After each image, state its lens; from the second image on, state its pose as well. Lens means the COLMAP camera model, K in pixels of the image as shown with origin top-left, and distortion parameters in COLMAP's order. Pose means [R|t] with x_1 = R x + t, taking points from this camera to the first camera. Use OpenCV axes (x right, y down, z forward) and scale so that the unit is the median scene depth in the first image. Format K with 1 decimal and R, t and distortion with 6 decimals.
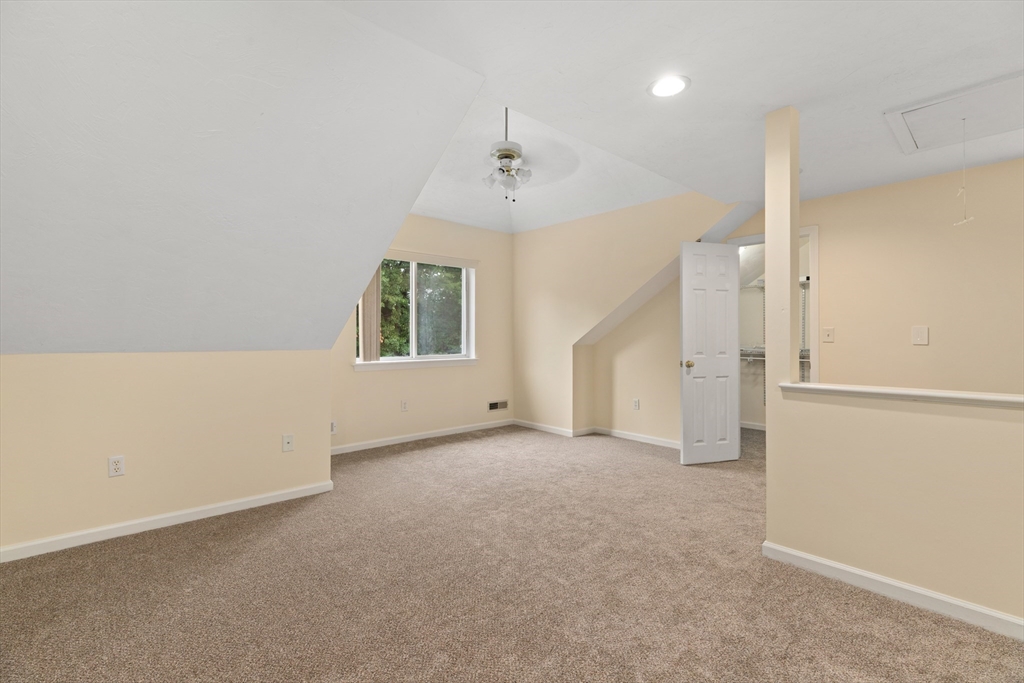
lens RADIAL K [[460.5, 0, 508.6], [0, 460.5, 341.0], [0, 0, 1]] dist [0.003873, 0.000344]
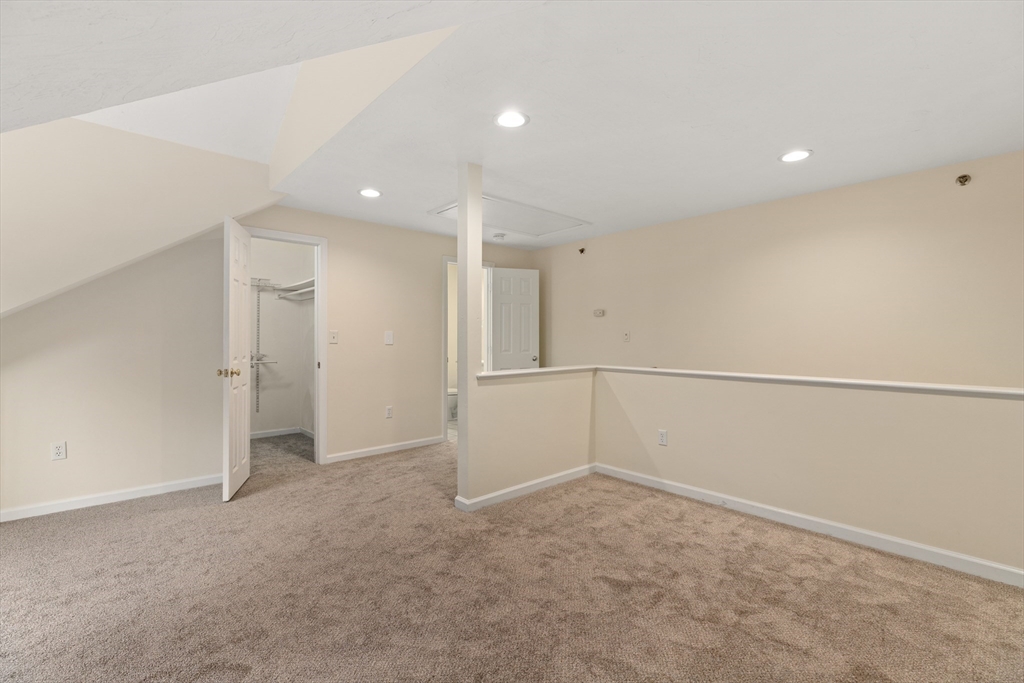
lens RADIAL K [[460.5, 0, 510.0], [0, 460.5, 338.3], [0, 0, 1]] dist [0.003873, 0.000344]
pose [[-0.018884, 0.003252, 0.999816, -0.516221], [0.006493, 0.999974, -0.003130, -0.004681], [-0.999801, 0.006433, -0.018905, 0.657545]]
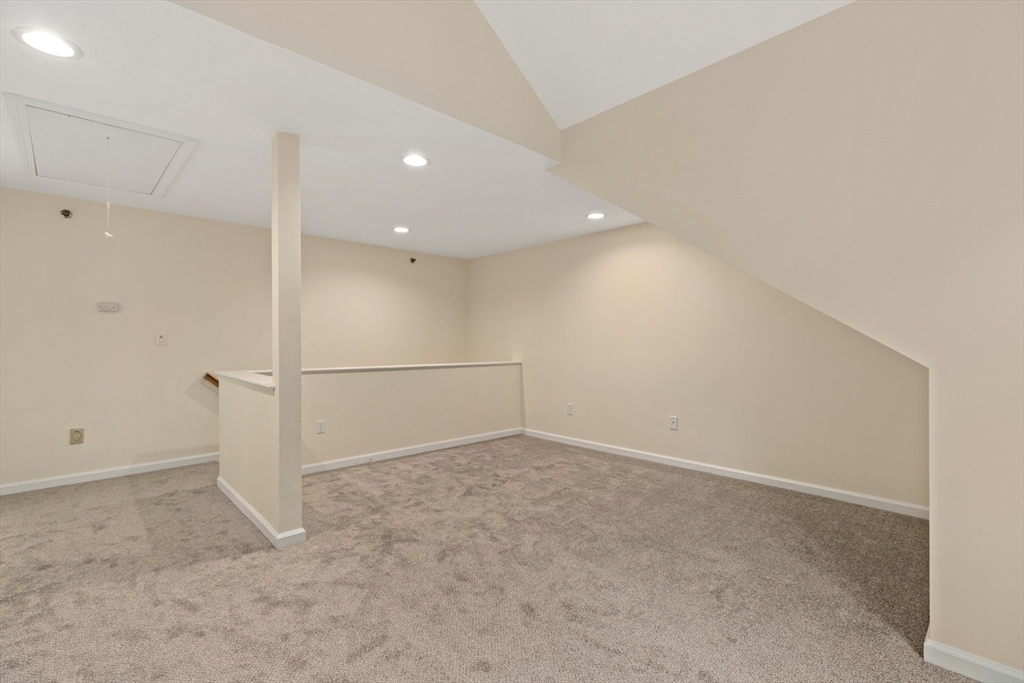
lens RADIAL K [[460.5, 0, 513.4], [0, 460.5, 341.3], [0, 0, 1]] dist [0.003873, 0.000344]
pose [[-0.998957, 0.003235, -0.045544, 0.077824], [0.002922, 0.999972, 0.006937, -0.013334], [0.045565, 0.006796, -0.998938, 1.544761]]
